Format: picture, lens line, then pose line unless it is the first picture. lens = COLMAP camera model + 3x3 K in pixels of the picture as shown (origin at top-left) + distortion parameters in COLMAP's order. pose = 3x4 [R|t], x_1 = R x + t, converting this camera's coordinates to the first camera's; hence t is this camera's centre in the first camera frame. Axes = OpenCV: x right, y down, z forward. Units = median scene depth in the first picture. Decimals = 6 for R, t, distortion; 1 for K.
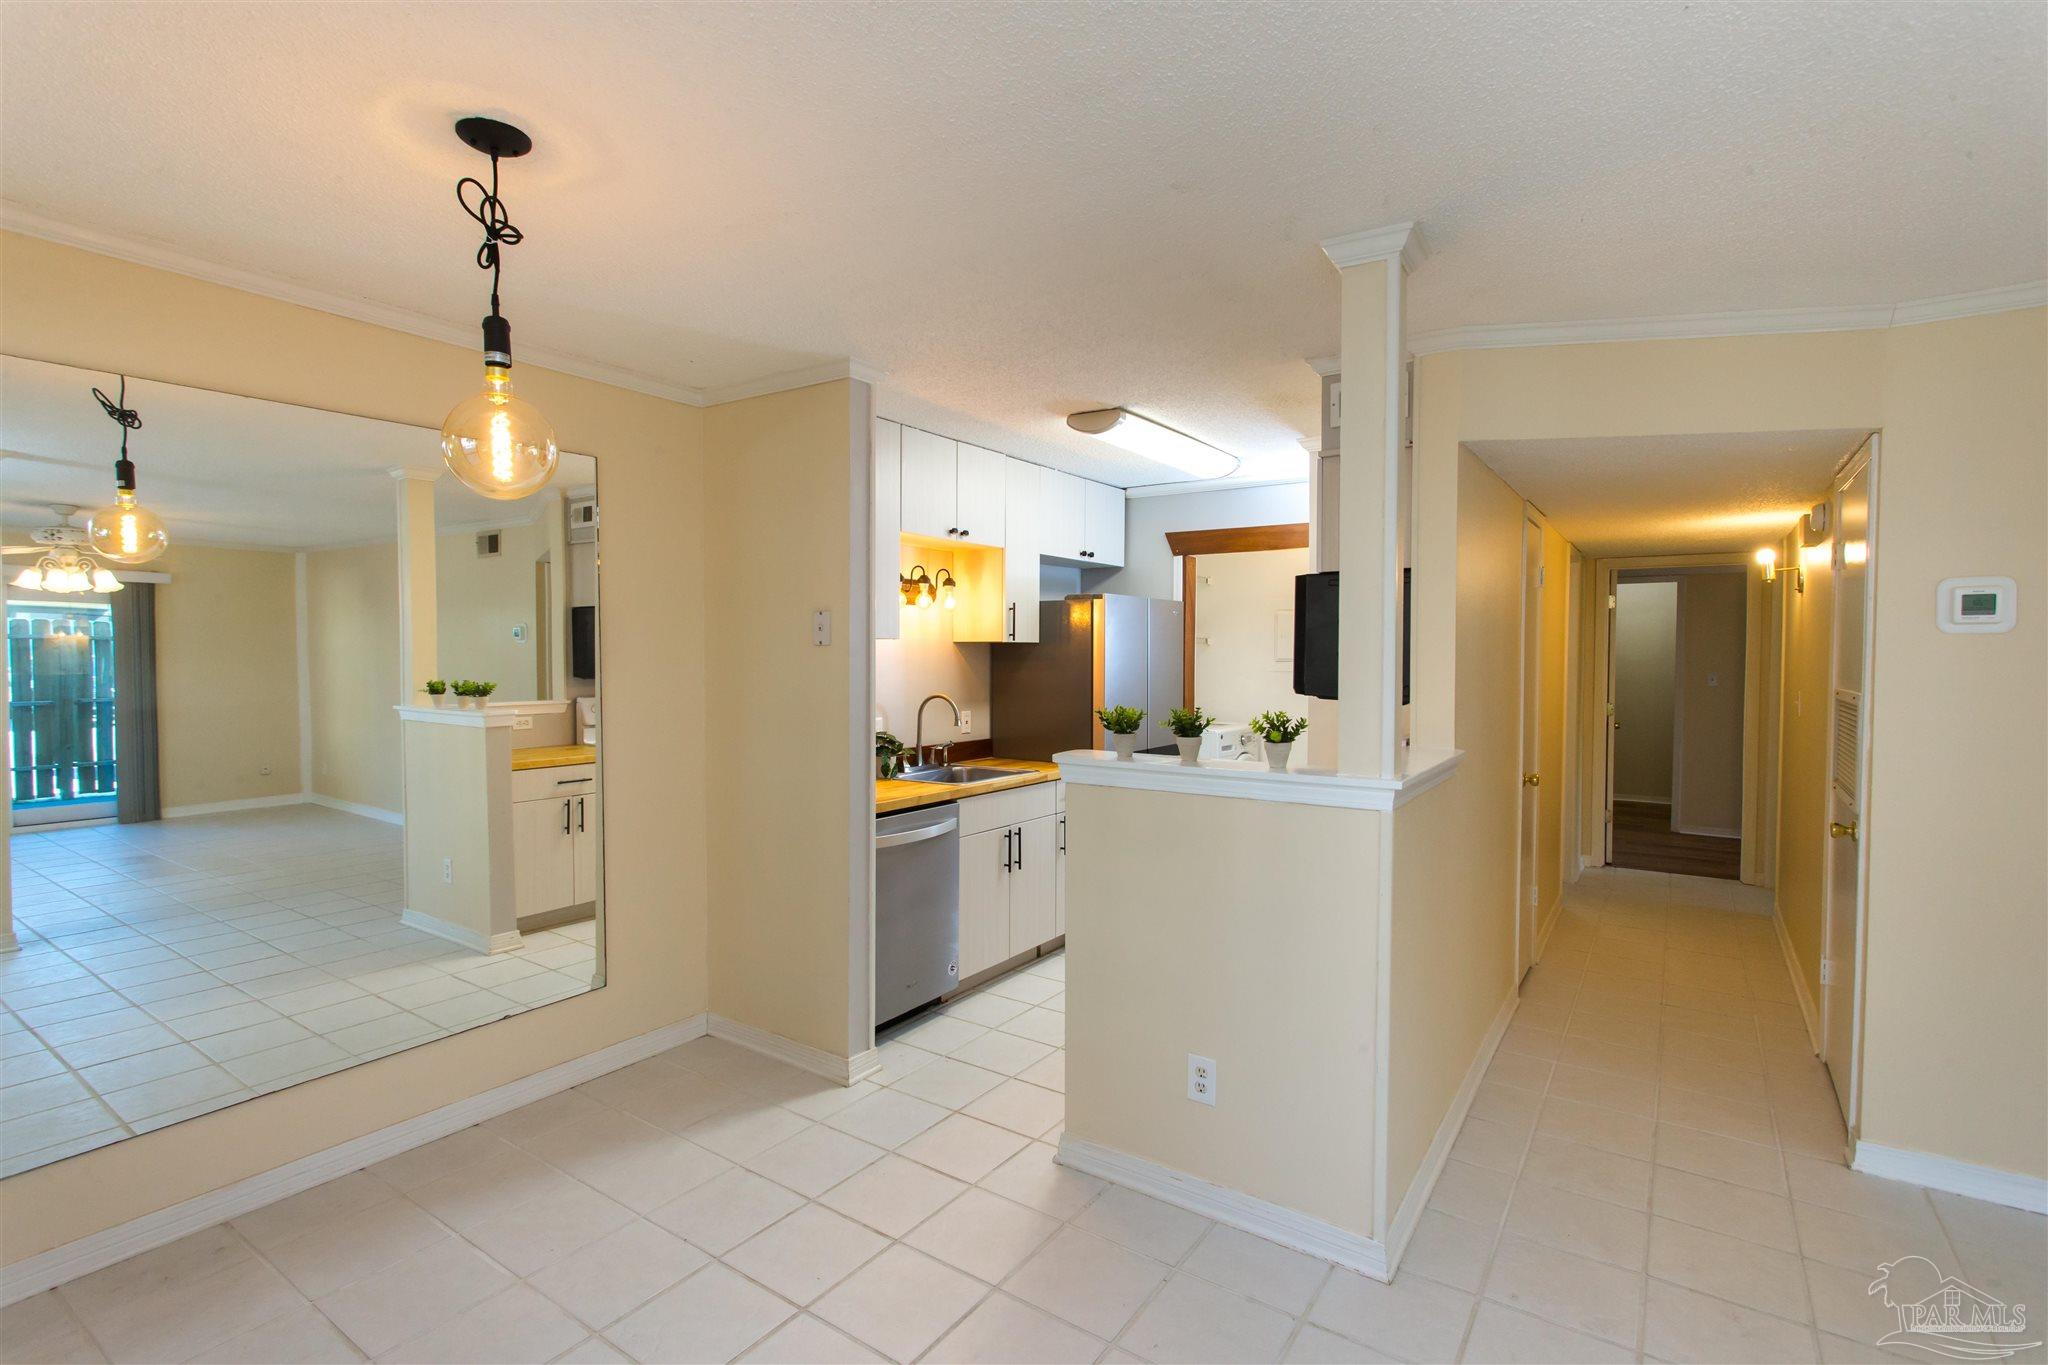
lens RADIAL K [[969.3, 0, 1015.3], [0, 969.3, 675.2], [0, 0, 1]] dist [0.006269, 0.000756]
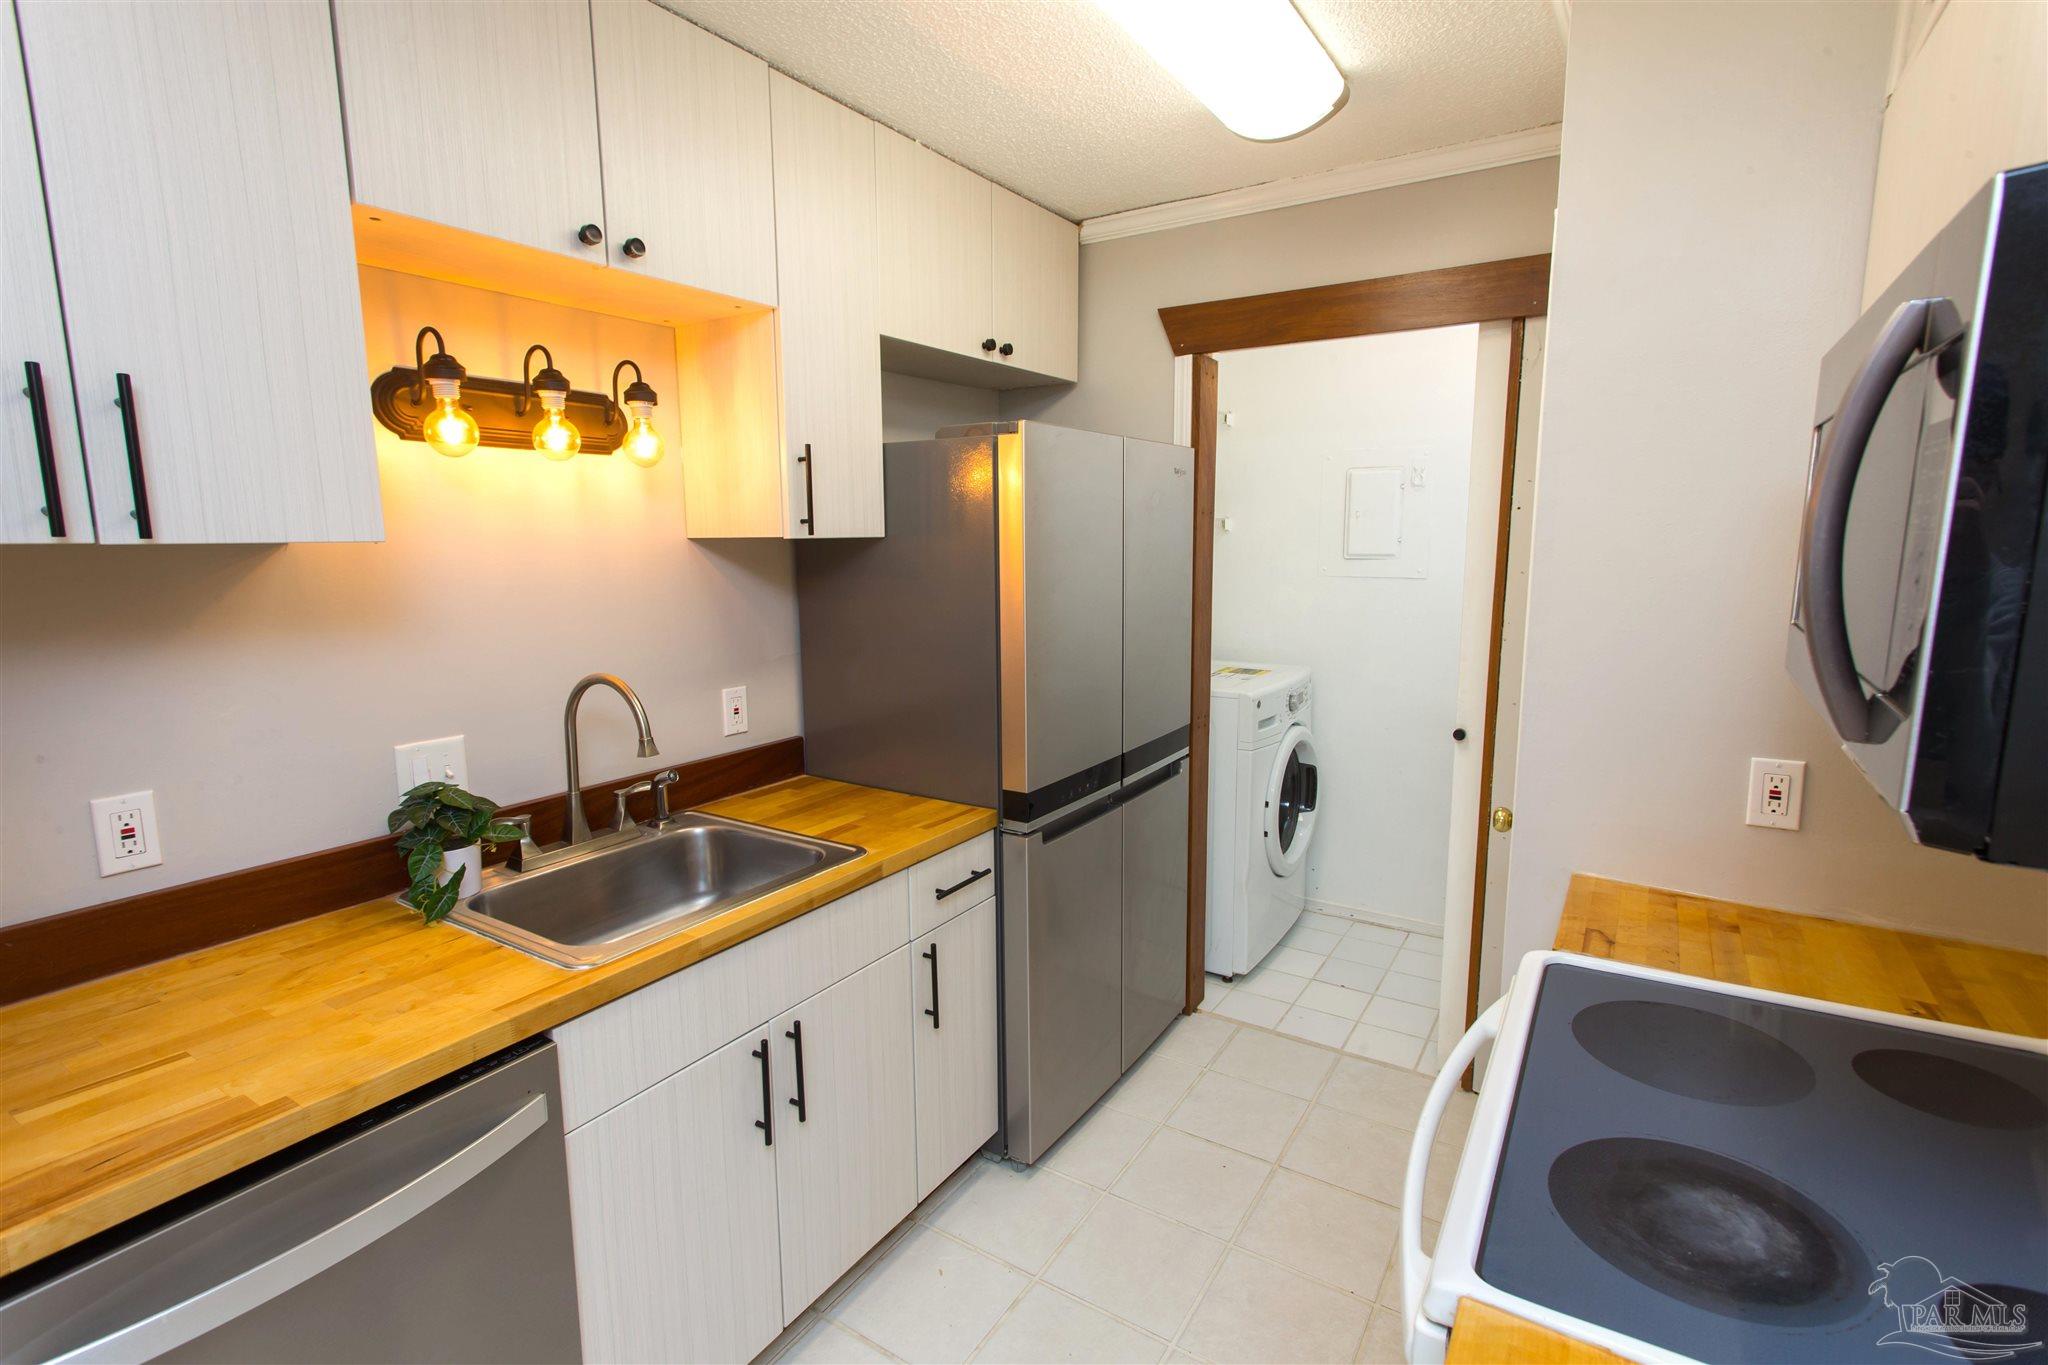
lens RADIAL K [[969.3, 0, 1071.9], [0, 969.3, 687.6], [0, 0, 1]] dist [0.006269, 0.000756]
pose [[0.997183, -0.020013, 0.072291, 0.077421], [0.009740, 0.990137, 0.139764, -0.026044], [-0.074376, -0.138666, 0.987542, 0.529041]]
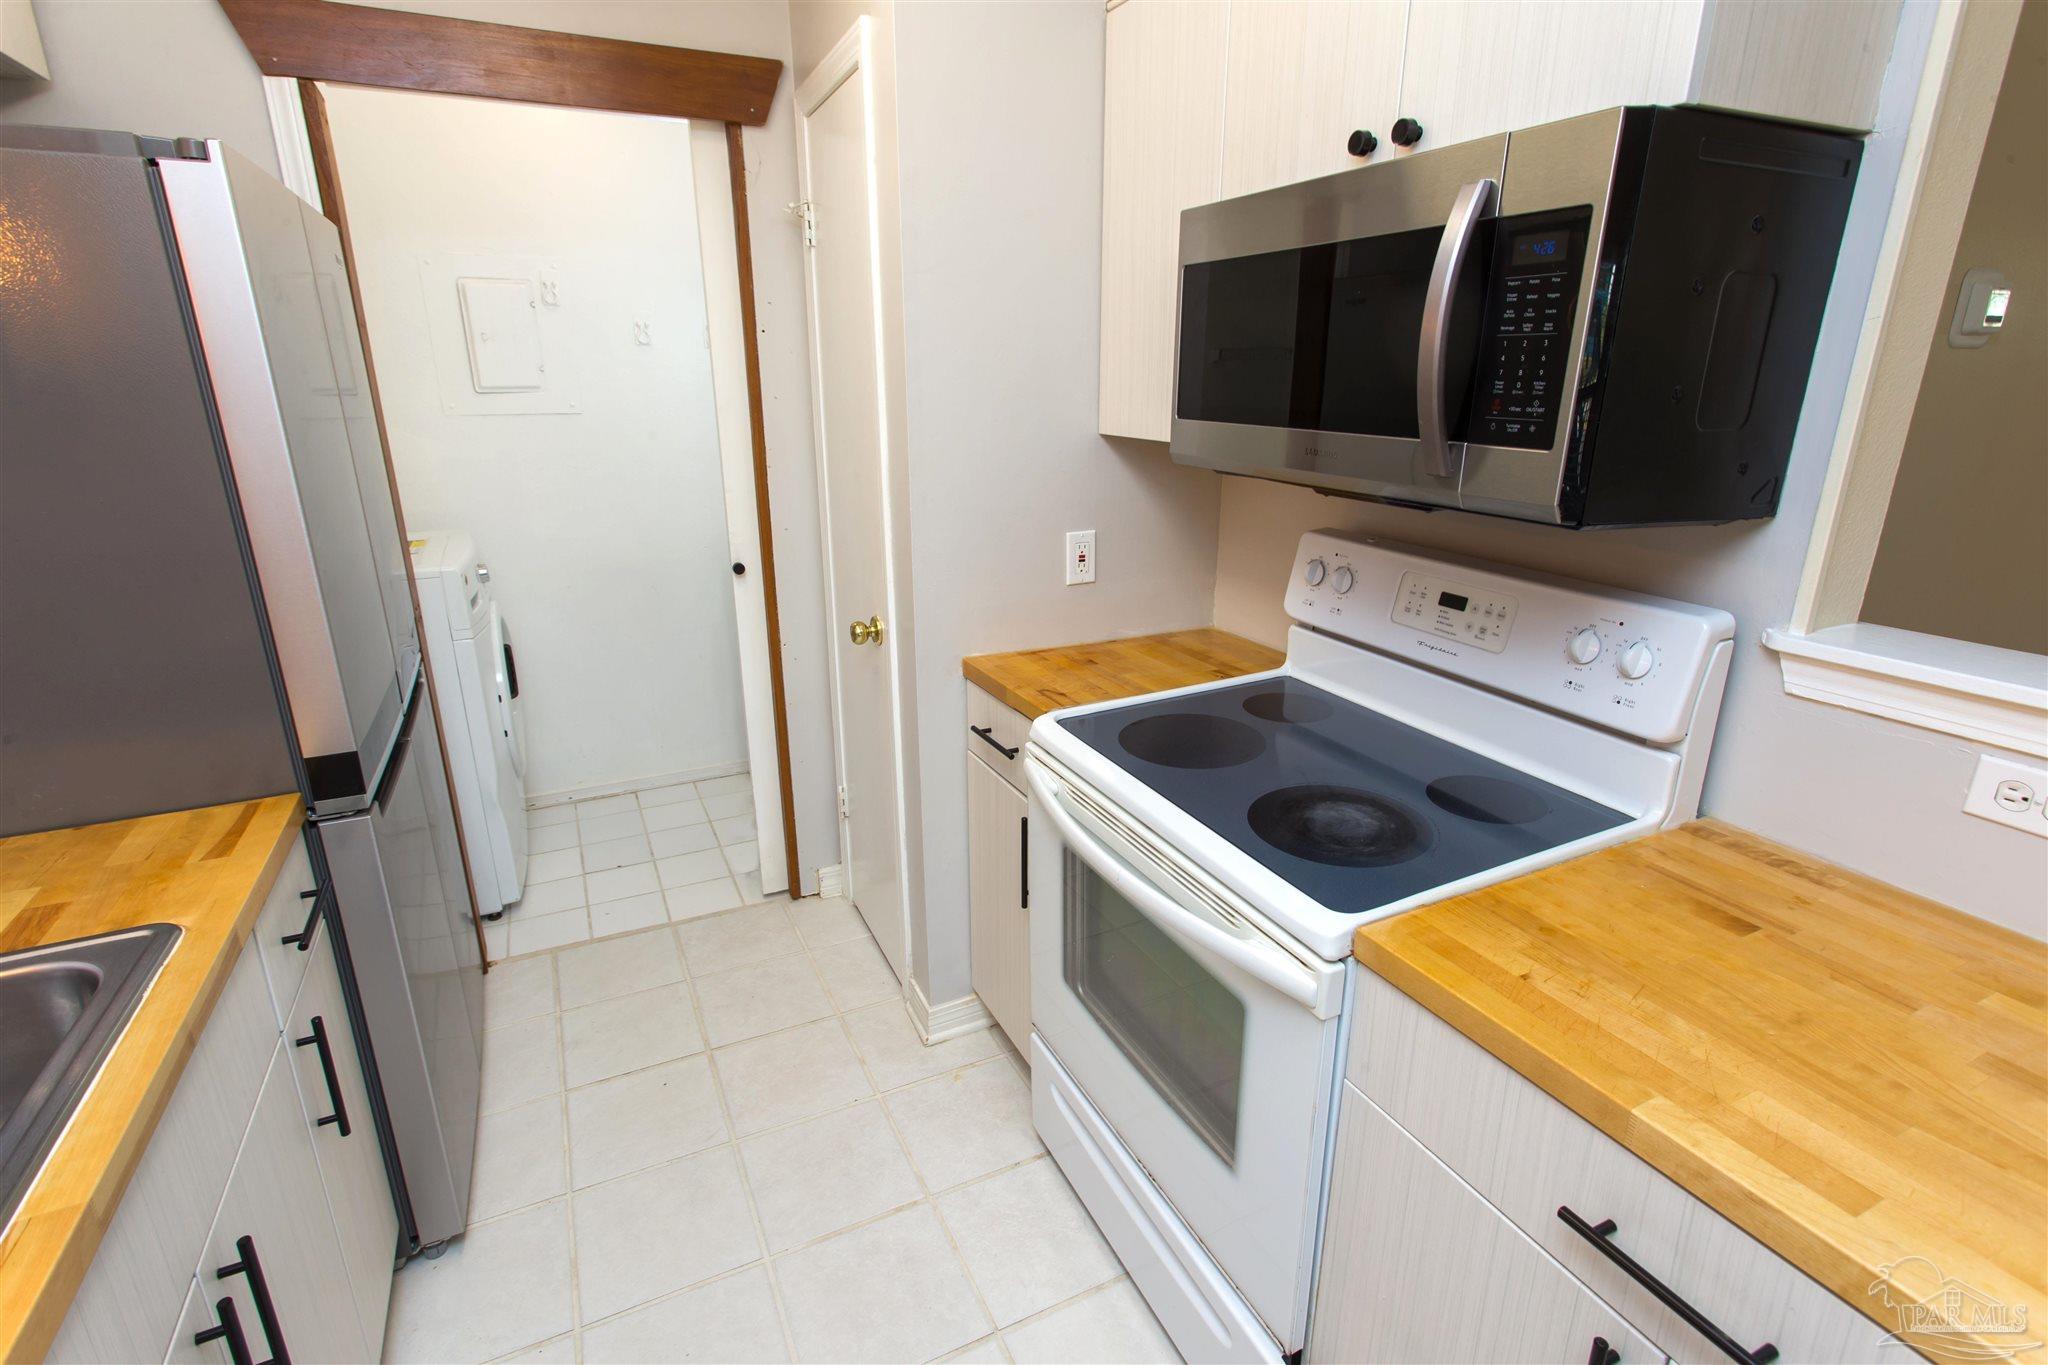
lens RADIAL K [[969.3, 0, 1032.7], [0, 969.3, 673.5], [0, 0, 1]] dist [0.006269, 0.000756]
pose [[0.479519, -0.271526, 0.834467, -0.048651], [0.024853, 0.954746, 0.296382, -0.021635], [-0.877179, -0.121382, 0.464567, 0.642632]]
